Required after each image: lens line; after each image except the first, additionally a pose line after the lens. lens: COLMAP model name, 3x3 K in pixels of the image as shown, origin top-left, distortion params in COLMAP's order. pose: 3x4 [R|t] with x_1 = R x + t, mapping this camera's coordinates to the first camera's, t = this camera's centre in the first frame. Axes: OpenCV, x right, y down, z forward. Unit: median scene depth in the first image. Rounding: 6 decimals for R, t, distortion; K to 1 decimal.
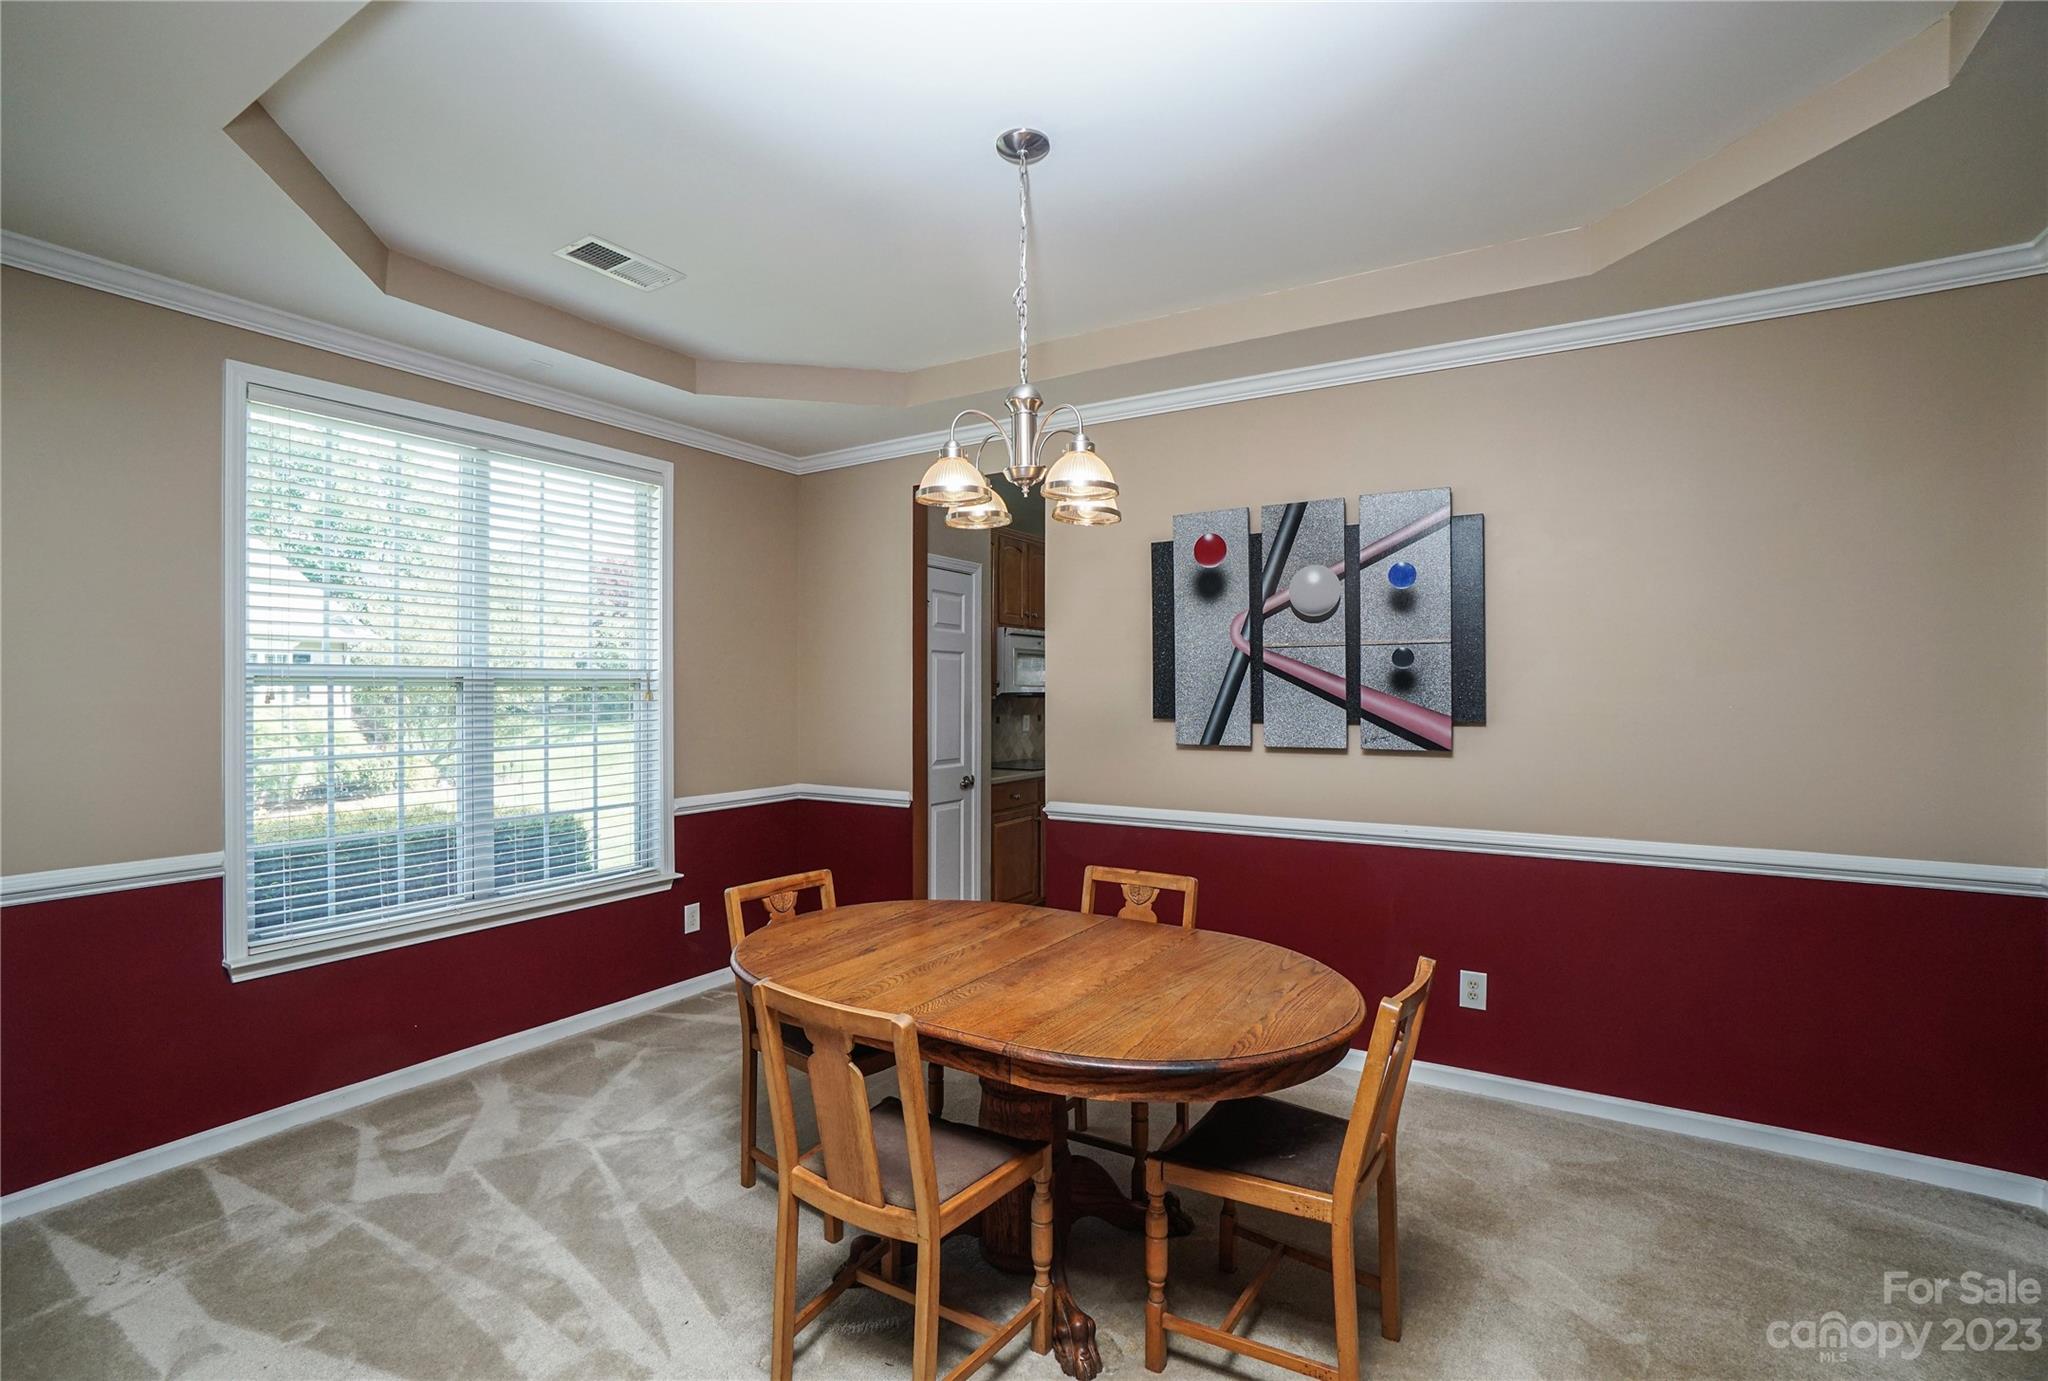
lens RADIAL K [[993.2, 0, 1024.0], [0, 993.2, 690.5], [0, 0, 1]] dist [-0.049064, 0.027212]
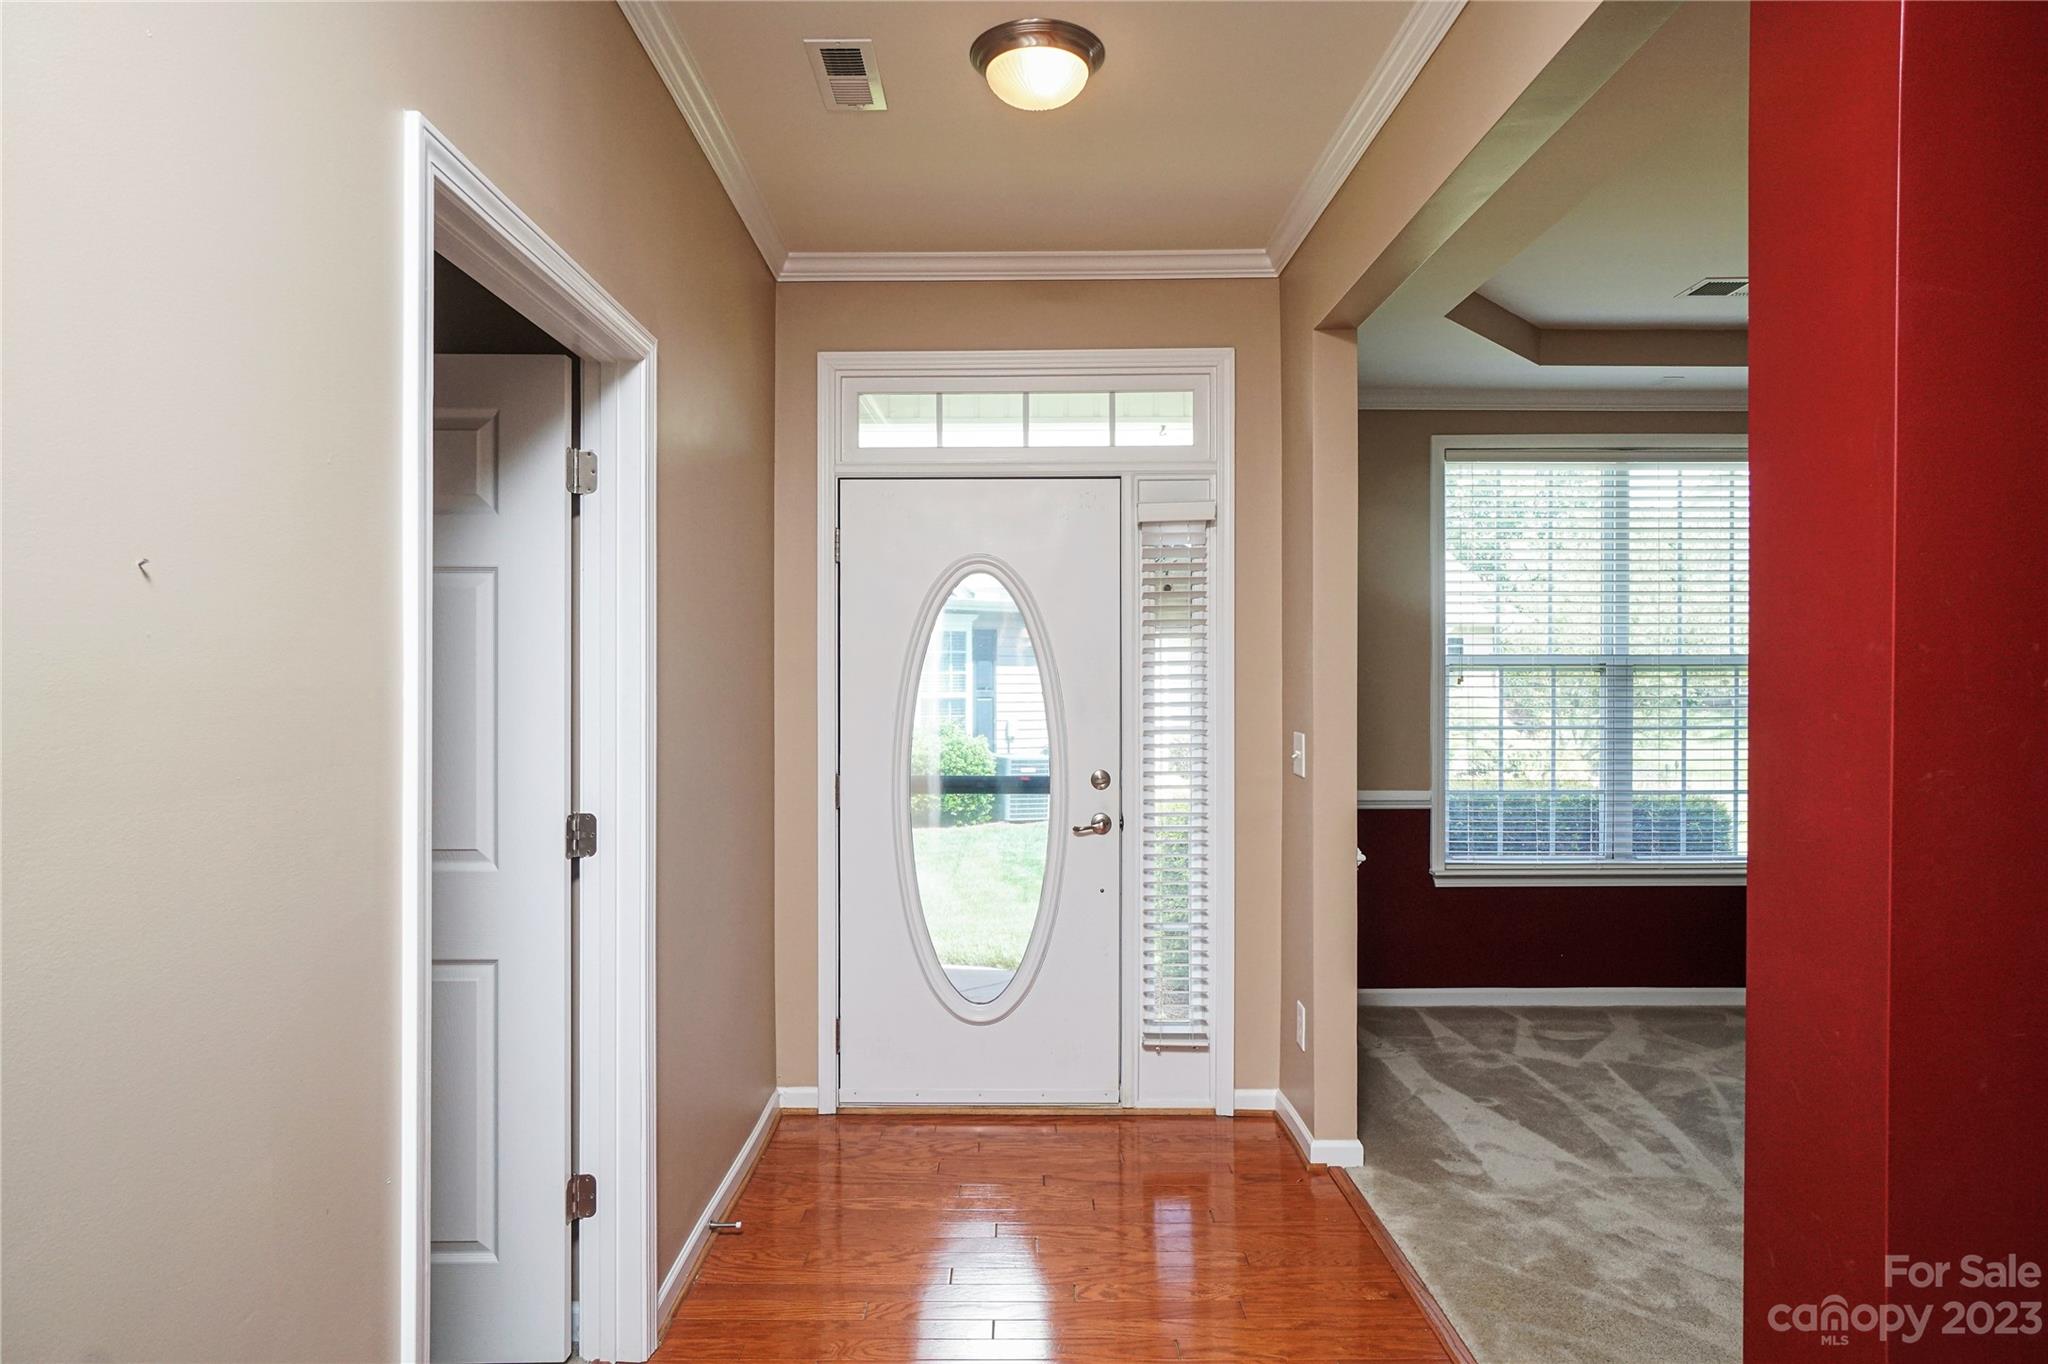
lens RADIAL K [[1078.0, 0, 1006.5], [0, 1078.0, 678.9], [0, 0, 1]] dist [-0.038767, 0.020377]
pose [[0.506031, 0.003857, -0.862507, 0.199992], [-0.002636, 0.999992, 0.002925, 0.003708], [0.862511, 0.000793, 0.506037, -0.315294]]
